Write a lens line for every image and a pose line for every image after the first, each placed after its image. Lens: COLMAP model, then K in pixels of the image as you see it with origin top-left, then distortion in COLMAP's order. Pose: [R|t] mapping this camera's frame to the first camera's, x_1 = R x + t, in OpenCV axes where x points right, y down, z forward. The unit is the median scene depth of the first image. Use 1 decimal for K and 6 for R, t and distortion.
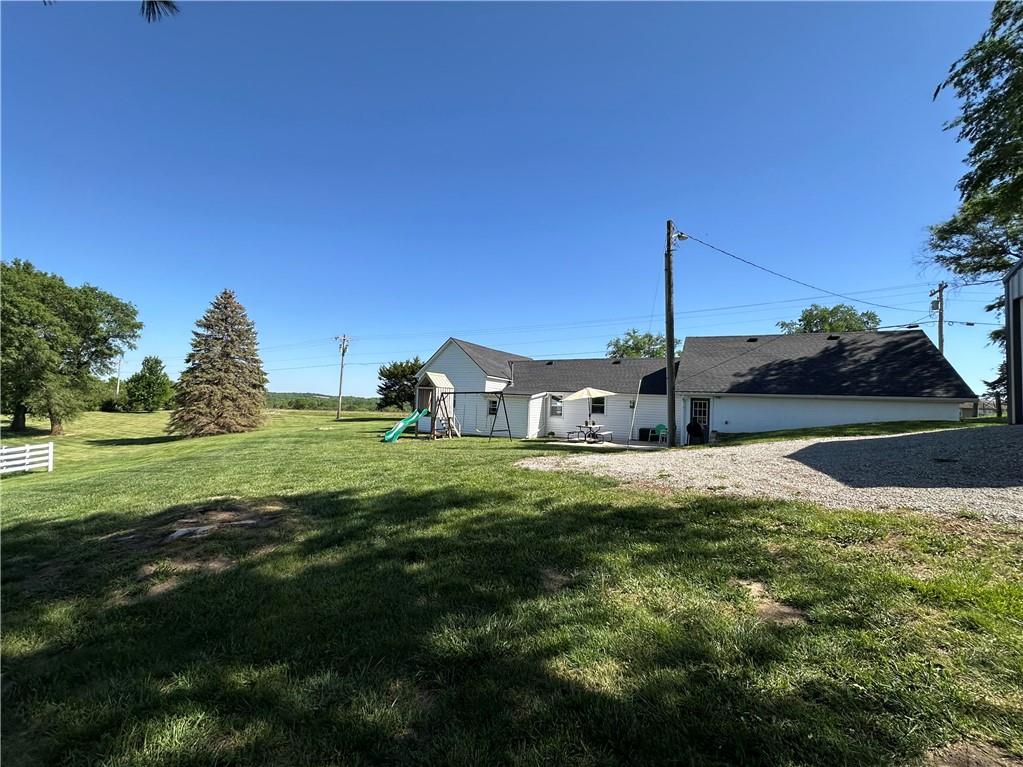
lens RADIAL K [[437.6, 0, 510.7], [0, 437.6, 387.0], [0, 0, 1]] dist [0.000696, 0.000620]
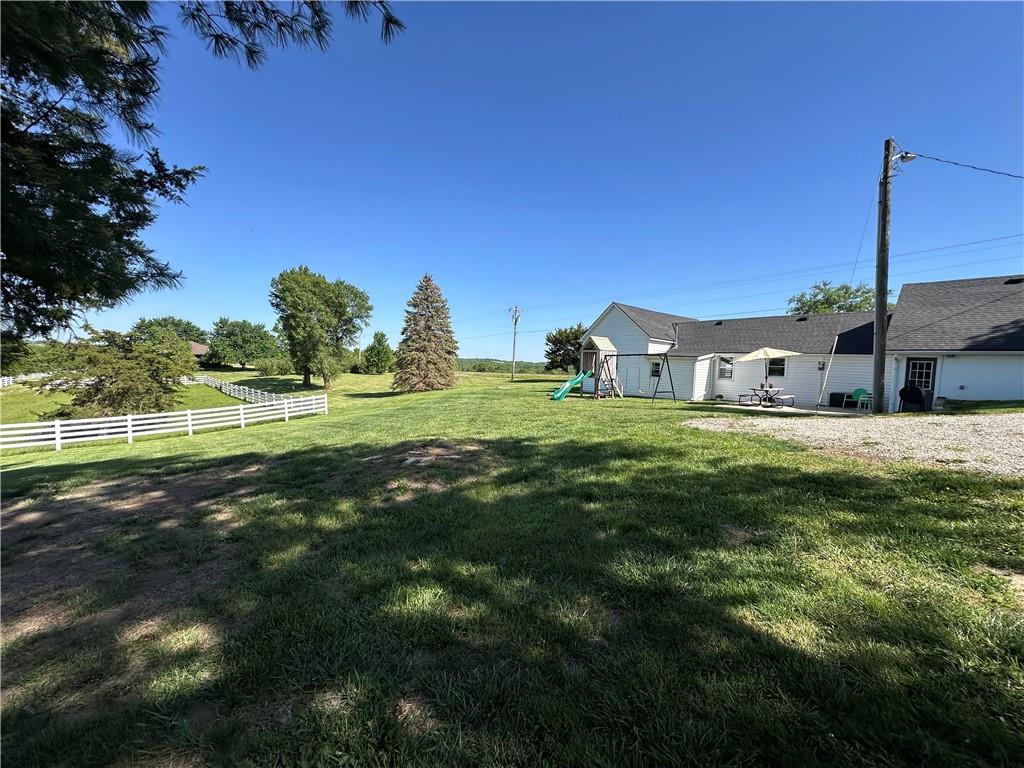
lens RADIAL K [[408.3, 0, 513.0], [0, 408.3, 385.4], [0, 0, 1]] dist [-0.000544, 0.000654]
pose [[0.931379, 0.012685, -0.363830, -0.022990], [0.017525, 0.996672, 0.079611, 0.014358], [0.363629, -0.080524, 0.928057, -0.005419]]
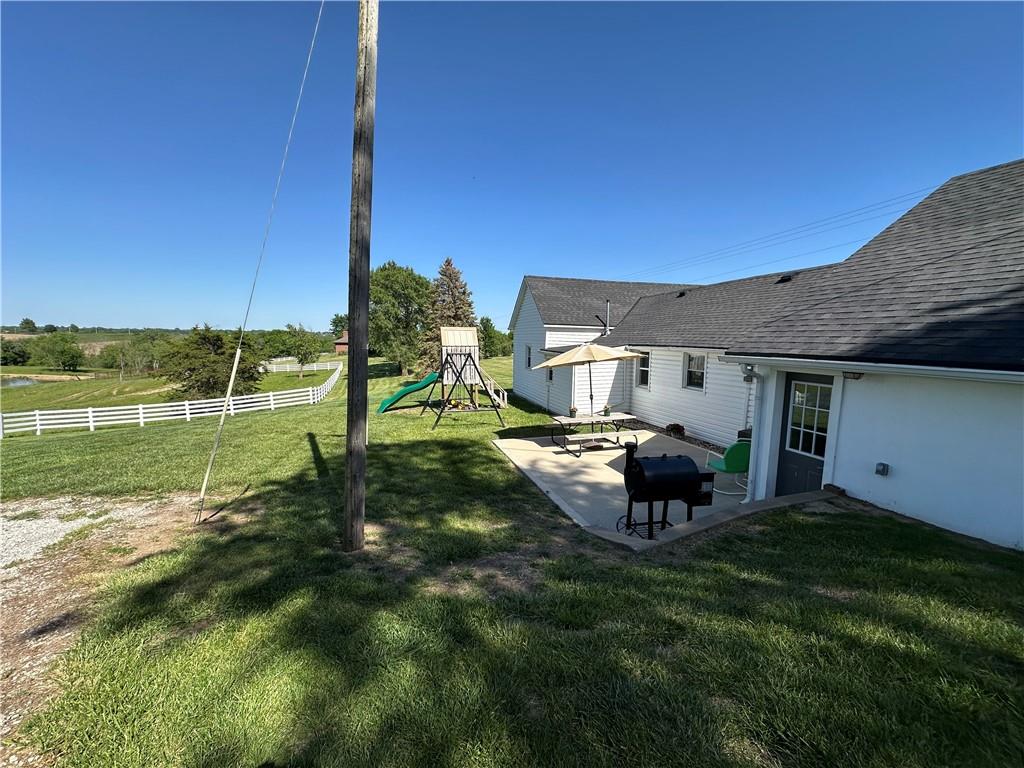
lens RADIAL K [[408.3, 0, 512.6], [0, 408.3, 383.2], [0, 0, 1]] dist [-0.000544, 0.000654]
pose [[0.685107, 0.047601, -0.726885, 2.641488], [0.049647, 0.992491, 0.111788, -0.056196], [0.726749, -0.112674, 0.677599, 3.423570]]
